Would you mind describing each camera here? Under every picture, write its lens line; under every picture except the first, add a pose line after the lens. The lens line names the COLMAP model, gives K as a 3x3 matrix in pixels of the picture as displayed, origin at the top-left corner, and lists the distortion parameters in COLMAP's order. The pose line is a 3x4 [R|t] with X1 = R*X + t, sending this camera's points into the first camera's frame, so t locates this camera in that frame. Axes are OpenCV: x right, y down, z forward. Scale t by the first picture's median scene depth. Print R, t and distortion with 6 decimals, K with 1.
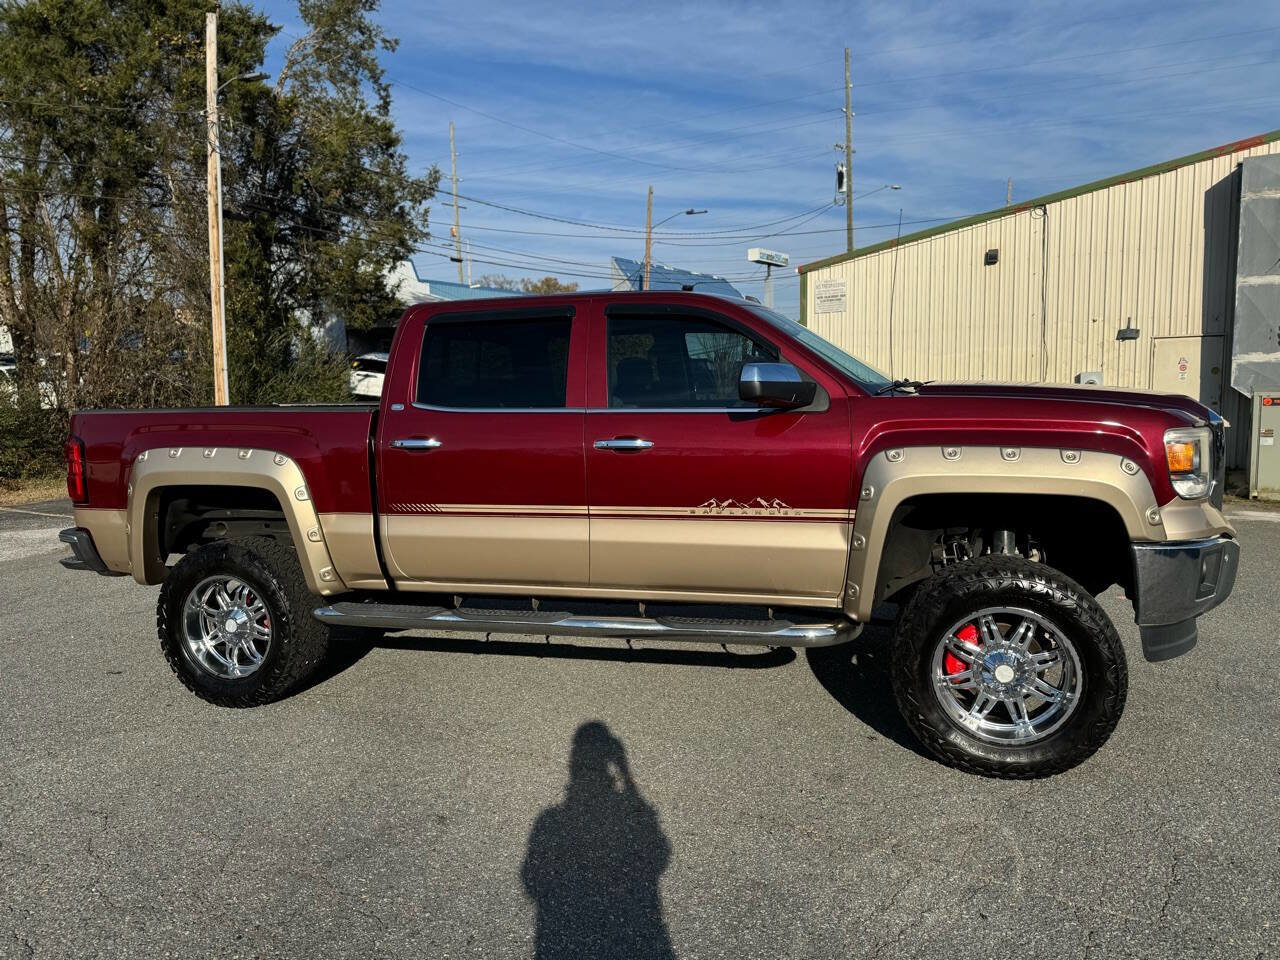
lens RADIAL K [[911.2, 0, 628.5], [0, 911.2, 476.4], [0, 0, 1]] dist [0.070284, -0.064553]
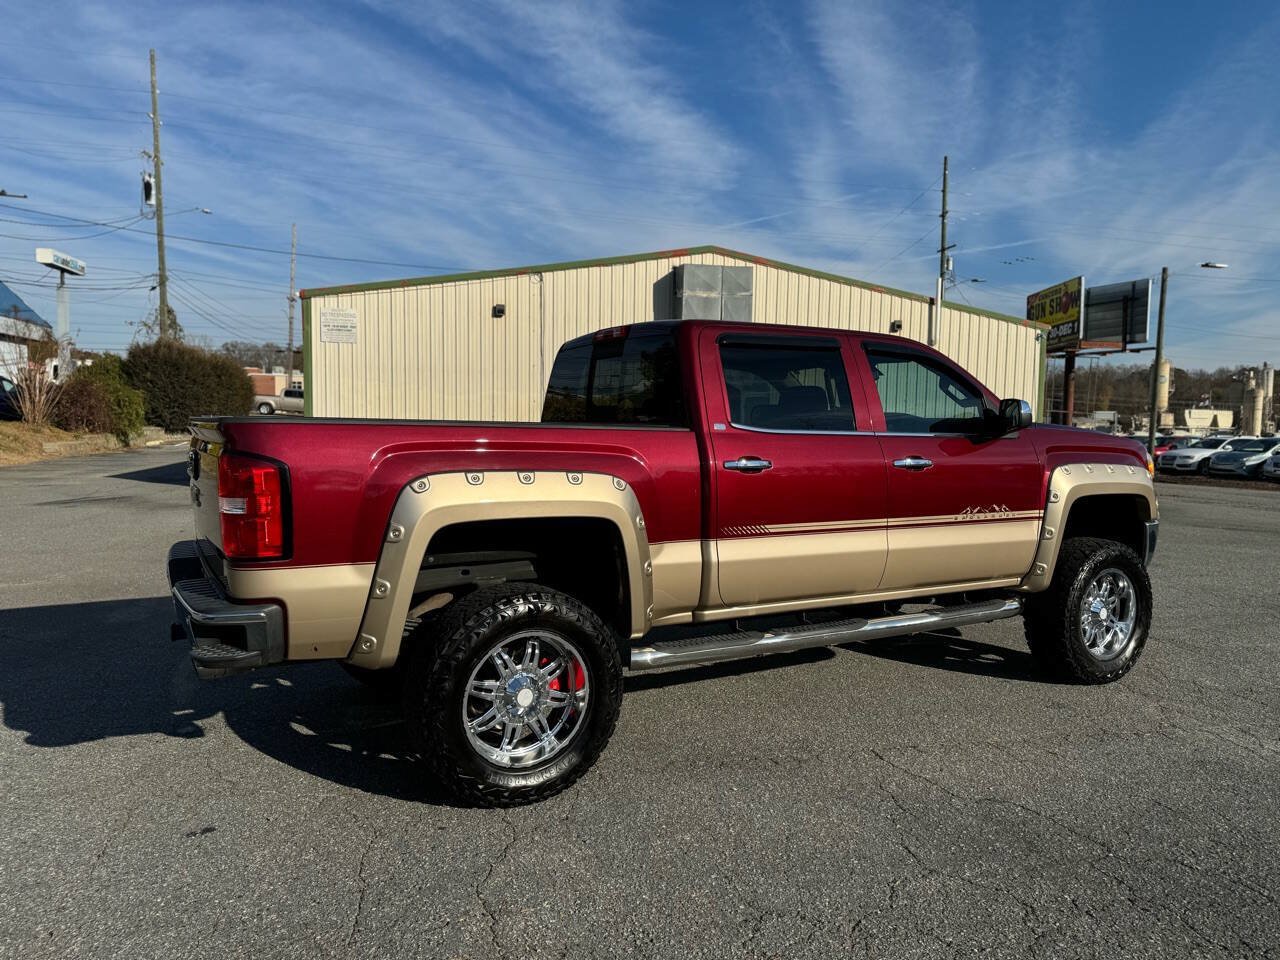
lens RADIAL K [[909.6, 0, 632.0], [0, 909.6, 498.5], [0, 0, 1]] dist [0.041591, -0.051821]
pose [[0.678430, -0.023564, 0.734287, -0.314782], [0.038157, 0.999267, -0.003186, -0.000061], [-0.733673, 0.030180, 0.678832, 0.138341]]
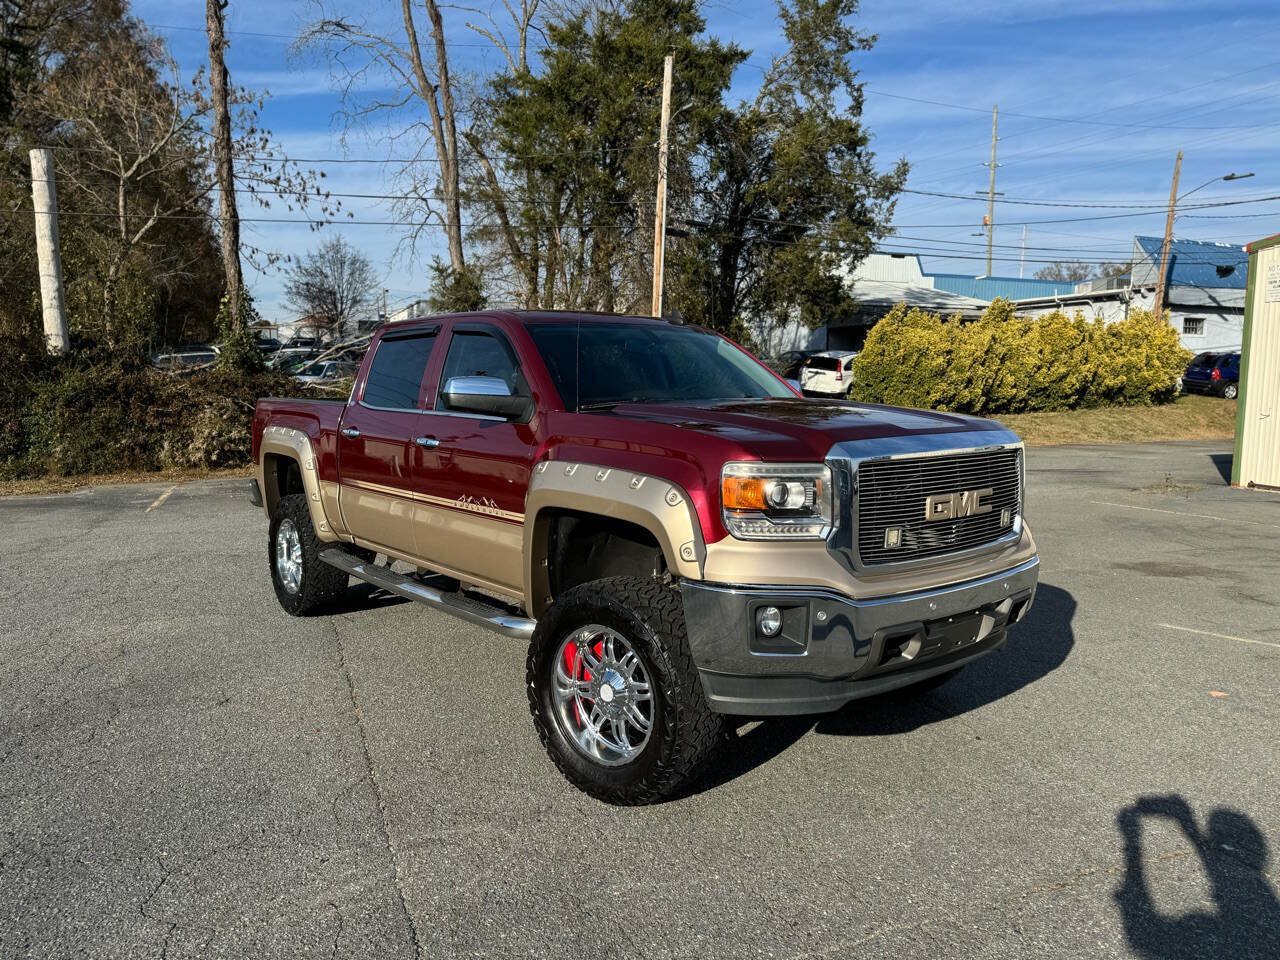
lens RADIAL K [[904.8, 0, 623.8], [0, 904.8, 487.6], [0, 0, 1]] dist [0.089789, -0.130429]
pose [[0.812195, 0.090044, -0.576395, 0.255527], [-0.079068, 0.995891, 0.044163, -0.013966], [0.578003, 0.009705, 0.815977, 0.054076]]
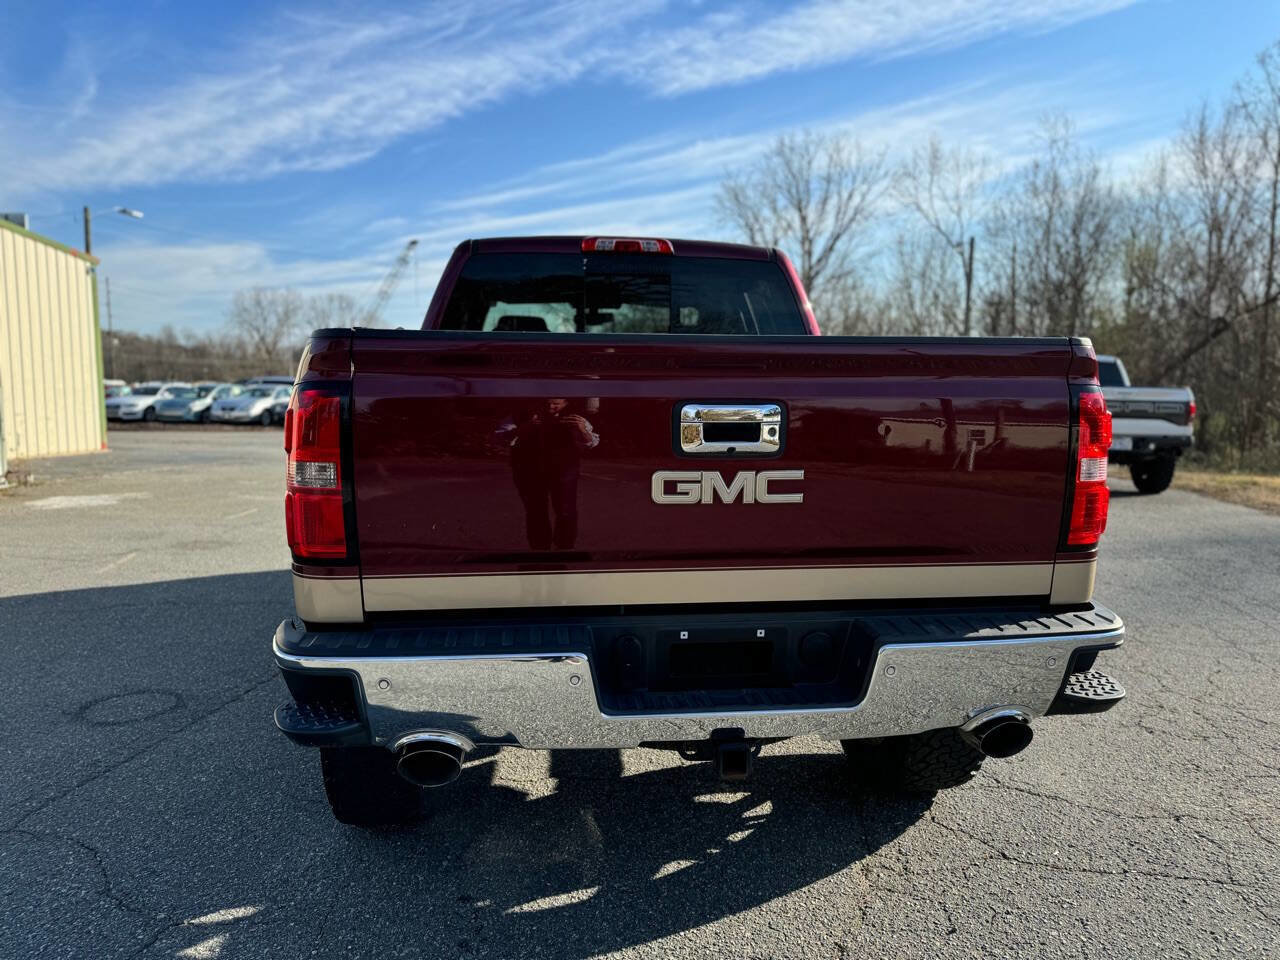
lens RADIAL K [[898.0, 0, 621.7], [0, 898.0, 501.5], [0, 0, 1]] dist [0.045110, -0.046433]
pose [[-0.432087, -0.089838, 0.897346, -0.317476], [0.093700, 0.985168, 0.143748, -0.026533], [-0.896951, 0.146193, -0.417260, 0.500817]]
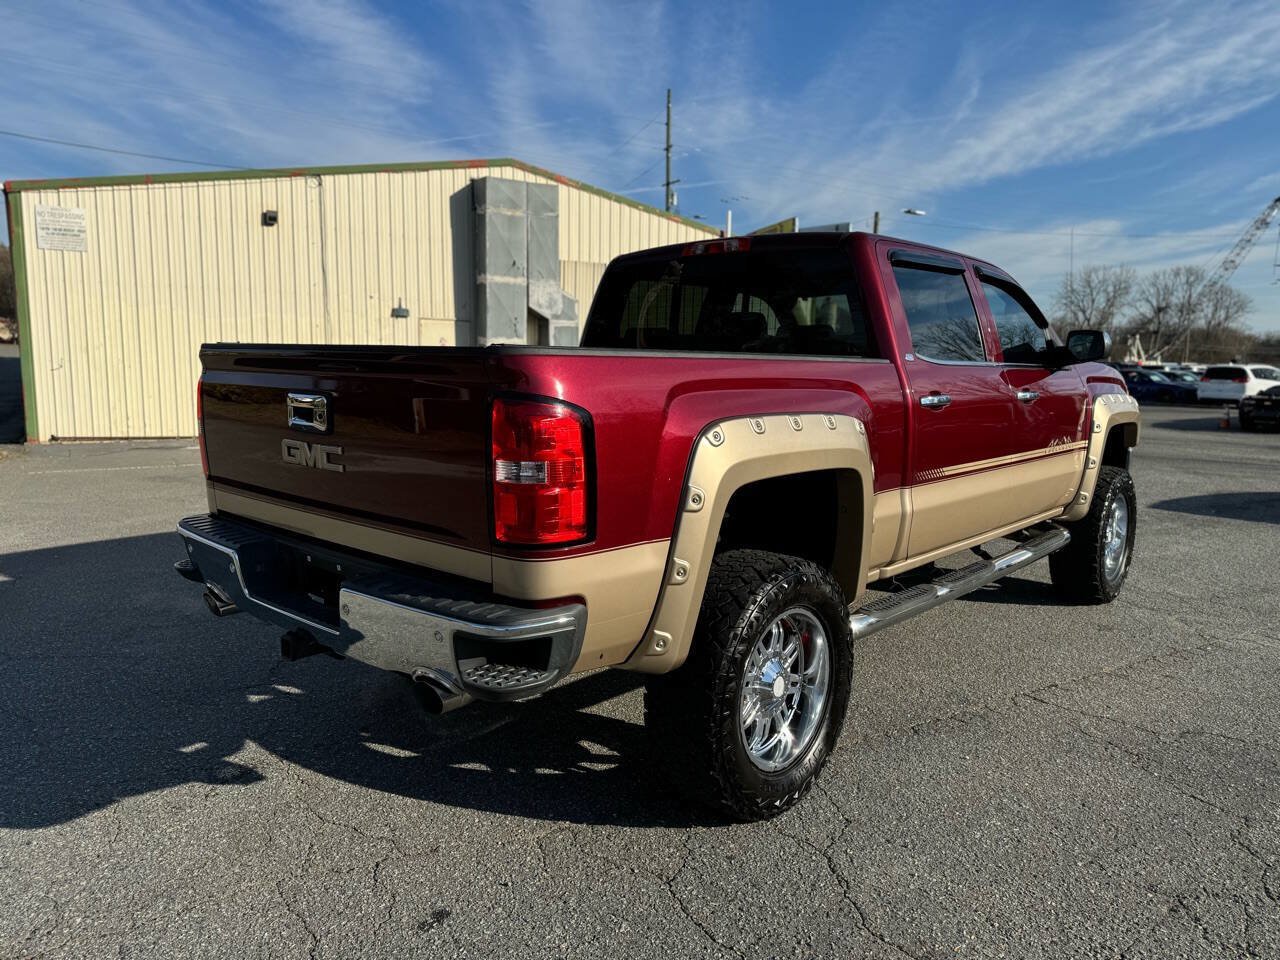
lens RADIAL K [[912.3, 0, 642.4], [0, 912.3, 498.7], [0, 0, 1]] dist [0.005243, 0.001229]
pose [[0.404760, -0.105236, 0.908347, -0.350863], [0.060127, 0.994269, 0.088398, -0.010687], [-0.912444, 0.018836, 0.408768, 0.280487]]
